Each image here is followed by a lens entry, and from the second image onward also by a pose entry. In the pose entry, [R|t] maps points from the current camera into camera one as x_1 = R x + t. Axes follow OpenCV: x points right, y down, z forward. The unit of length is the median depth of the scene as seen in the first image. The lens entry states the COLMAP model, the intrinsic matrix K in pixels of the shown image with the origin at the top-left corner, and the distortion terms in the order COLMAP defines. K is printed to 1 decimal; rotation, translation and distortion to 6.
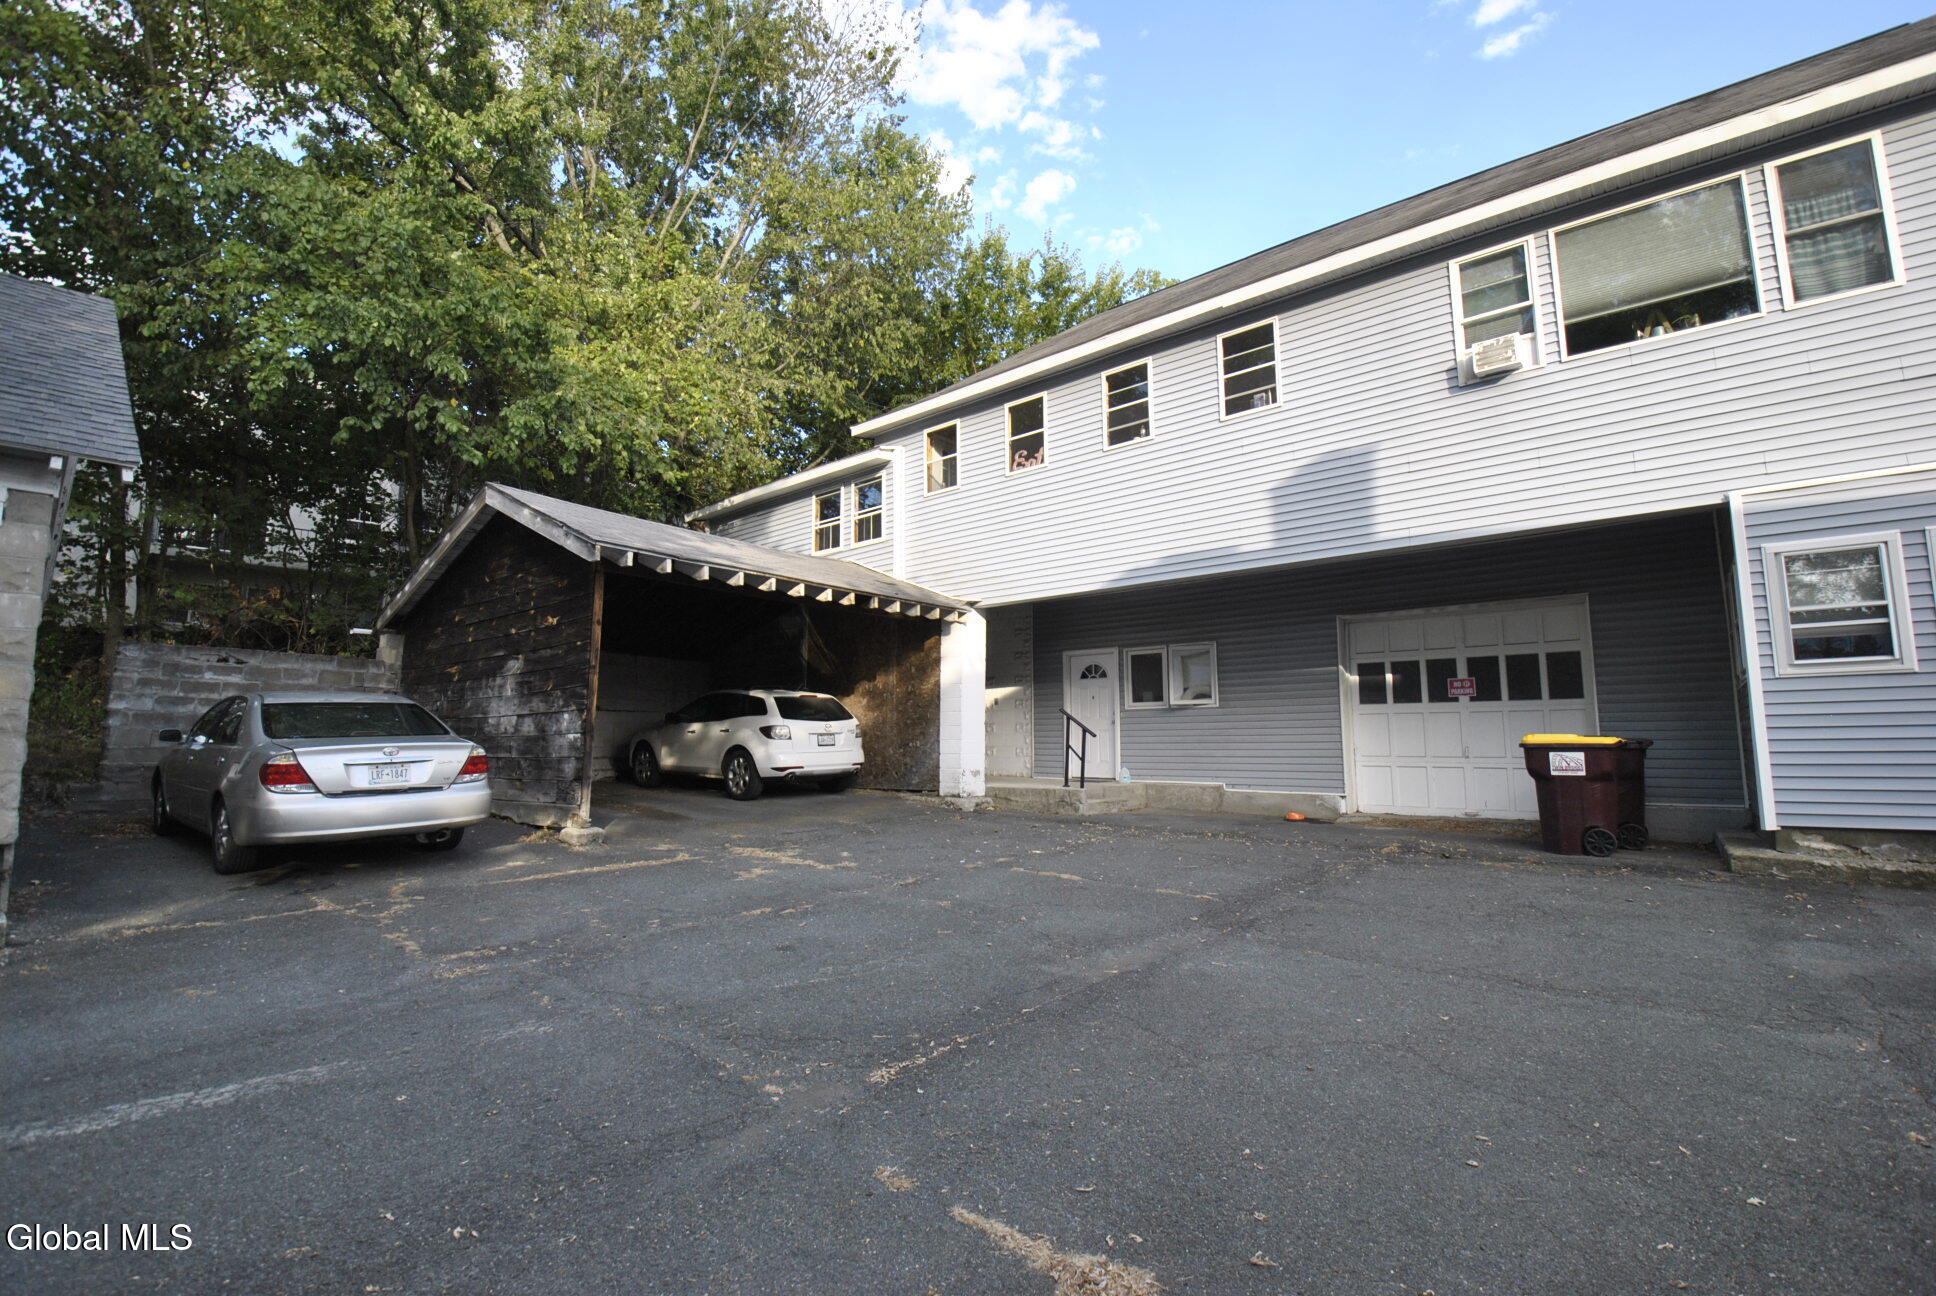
lens RADIAL K [[881.7, 0, 964.1], [0, 881.7, 646.0], [0, 0, 1]] dist [-0.018446, -0.000550]
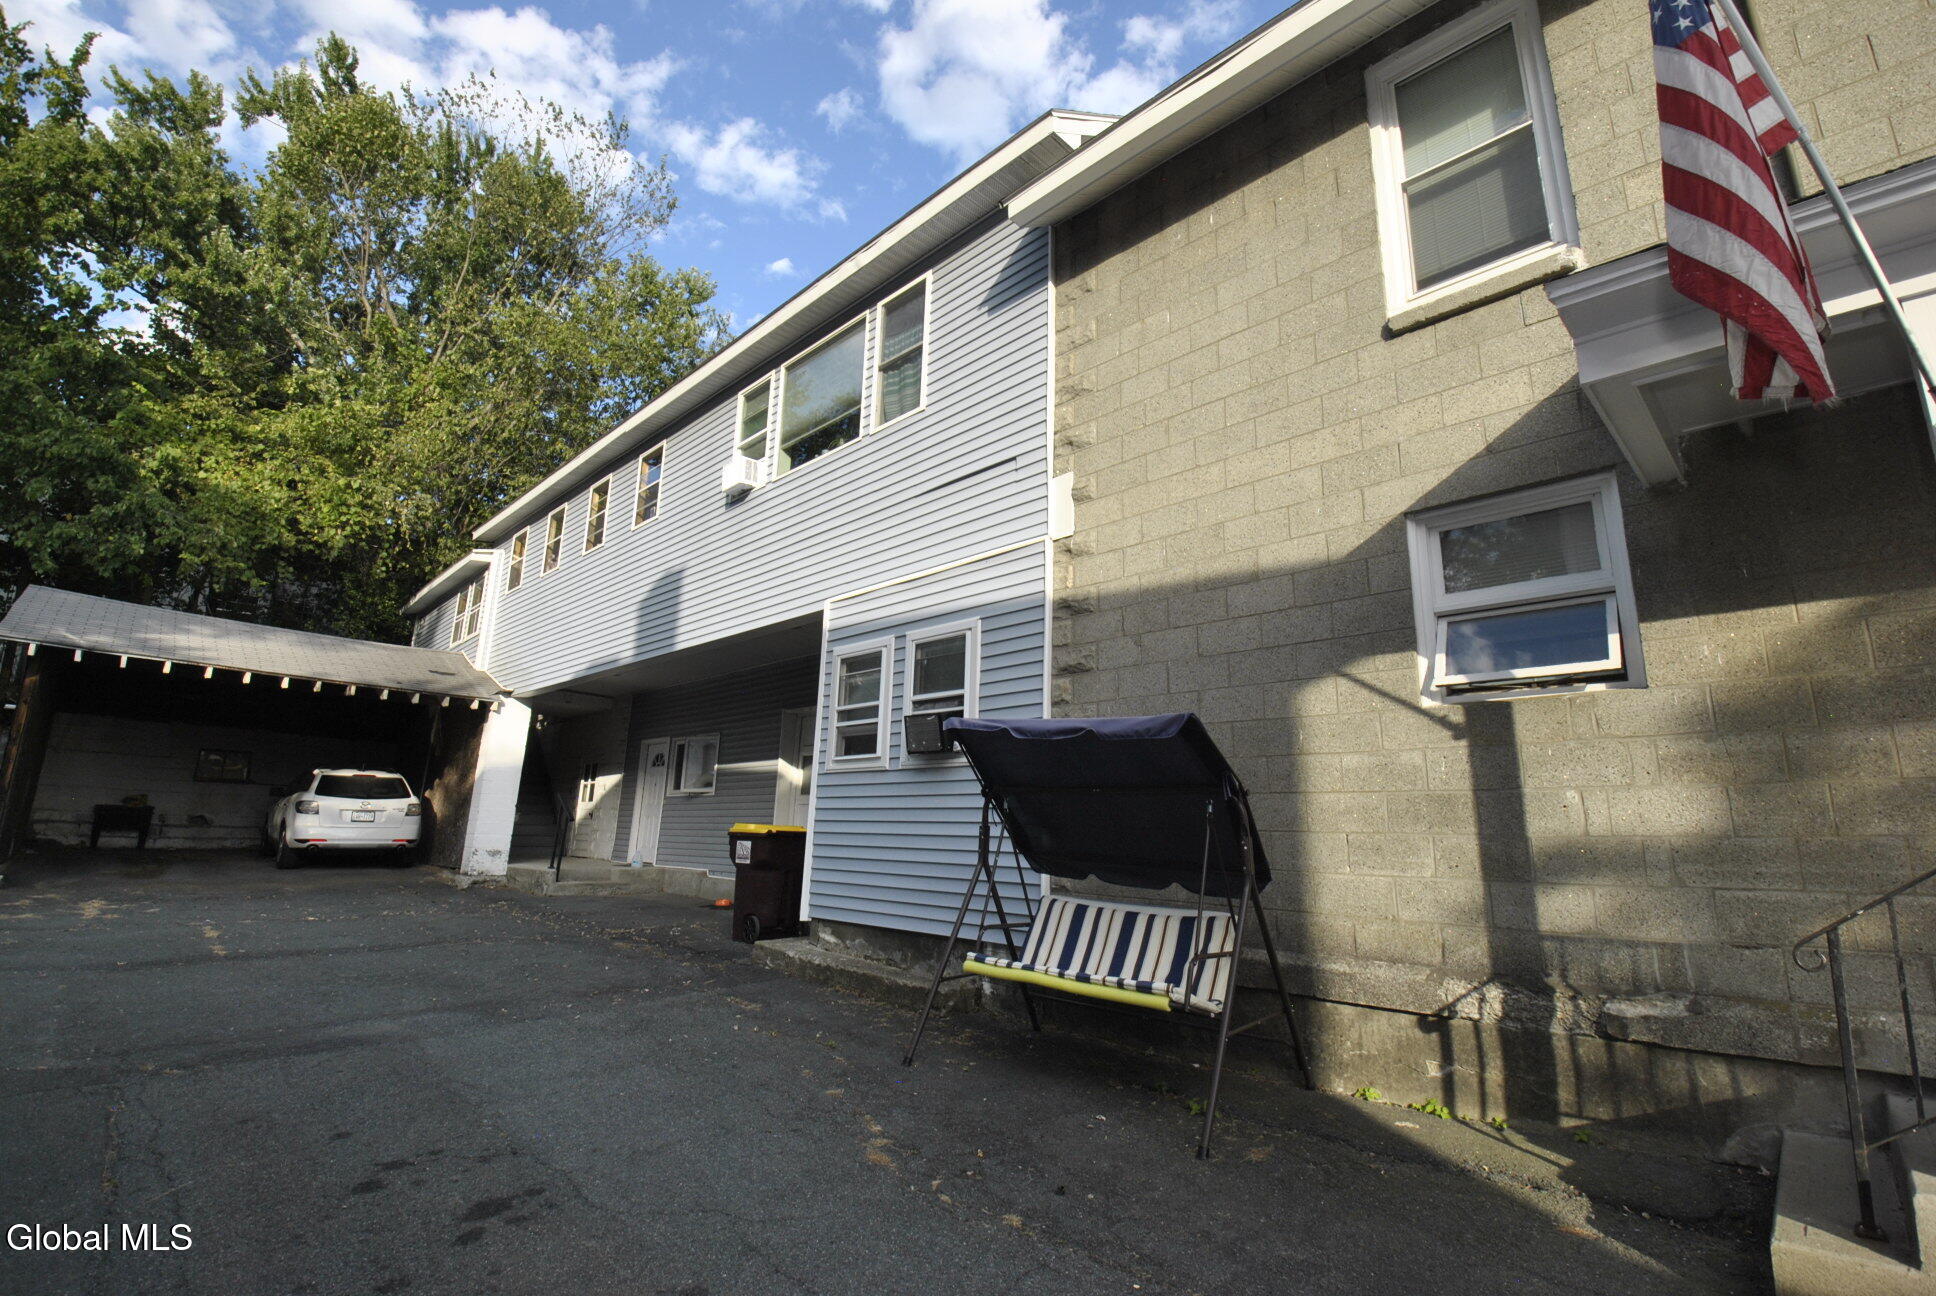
lens RADIAL K [[881.7, 0, 972.4], [0, 881.7, 640.7], [0, 0, 1]] dist [-0.018446, -0.000550]
pose [[0.997072, 0.009758, -0.075840, 0.767728], [-0.017965, 0.993957, -0.108293, -0.007032], [0.074325, 0.109339, 0.991222, -0.041513]]
